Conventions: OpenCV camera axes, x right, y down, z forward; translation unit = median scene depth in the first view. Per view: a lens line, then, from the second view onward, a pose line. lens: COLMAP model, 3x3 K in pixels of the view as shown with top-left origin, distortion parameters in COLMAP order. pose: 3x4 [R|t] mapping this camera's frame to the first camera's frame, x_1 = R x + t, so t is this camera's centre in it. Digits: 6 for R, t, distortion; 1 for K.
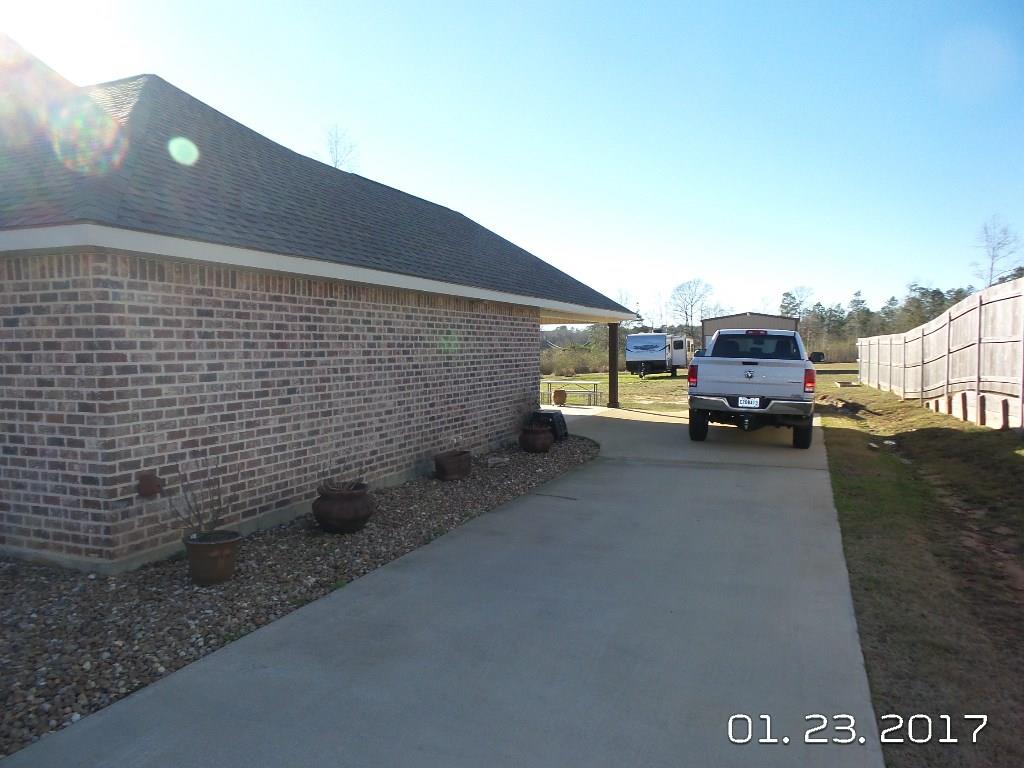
lens RADIAL K [[714.5, 0, 514.8], [0, 714.5, 383.5], [0, 0, 1]] dist [0.004906, -0.000483]
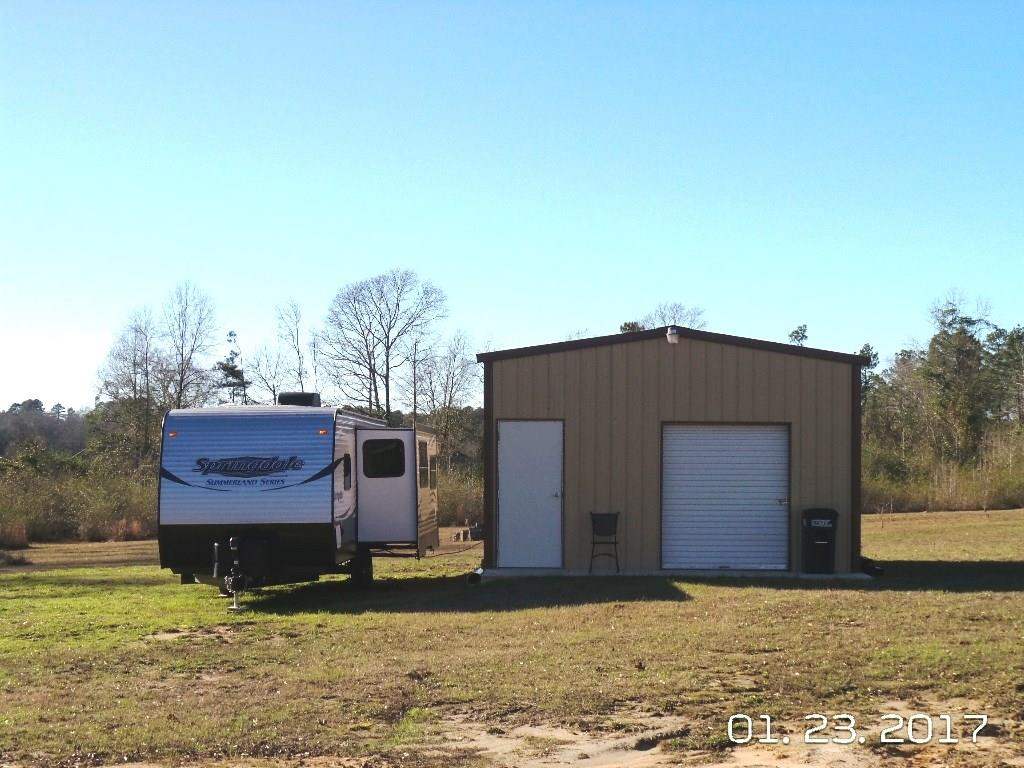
lens RADIAL K [[1910.0, 0, 512.3], [0, 1910.0, 383.9], [0, 0, 1]] dist [-0.046071, 0.000000]
pose [[0.951002, 0.027228, 0.307985, 0.078994], [0.001107, 0.995809, -0.091455, -0.021651], [-0.309184, 0.087315, 0.946985, 0.410507]]
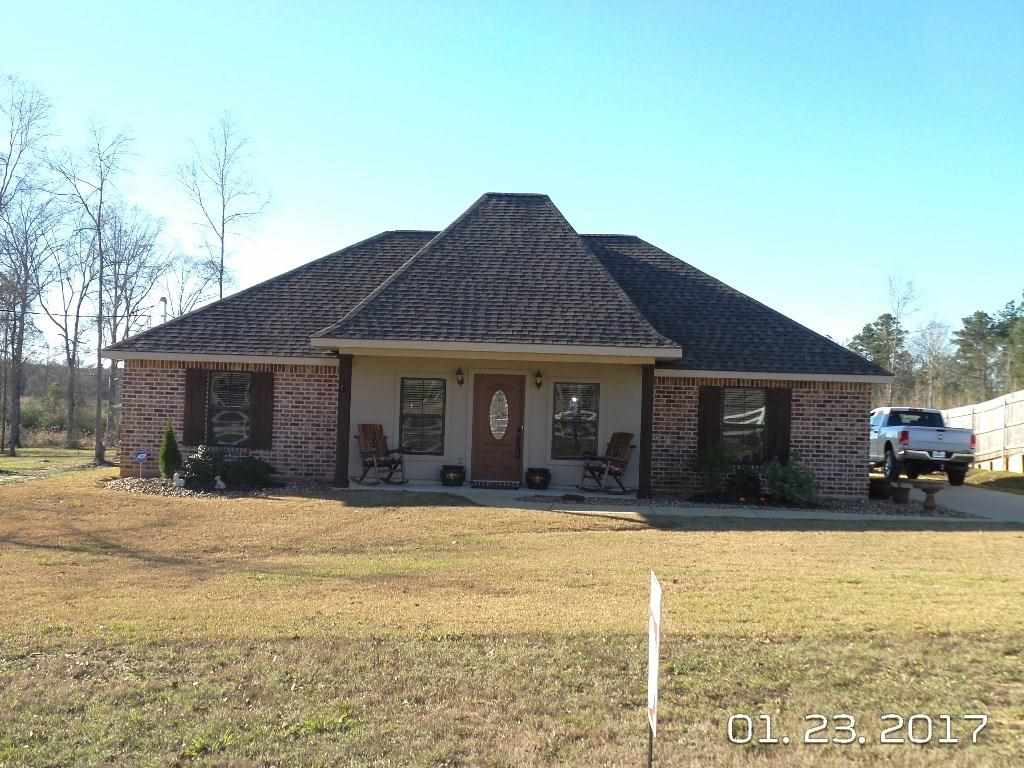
lens RADIAL K [[1252.2, 0, 511.9], [0, 1252.2, 384.2], [0, 0, 1]] dist [0.004729, 0.000000]
pose [[0.940419, 0.041207, 0.337510, -1.649652], [-0.019610, 0.997550, -0.067153, 0.081747], [-0.339451, 0.056534, 0.938923, -1.439905]]
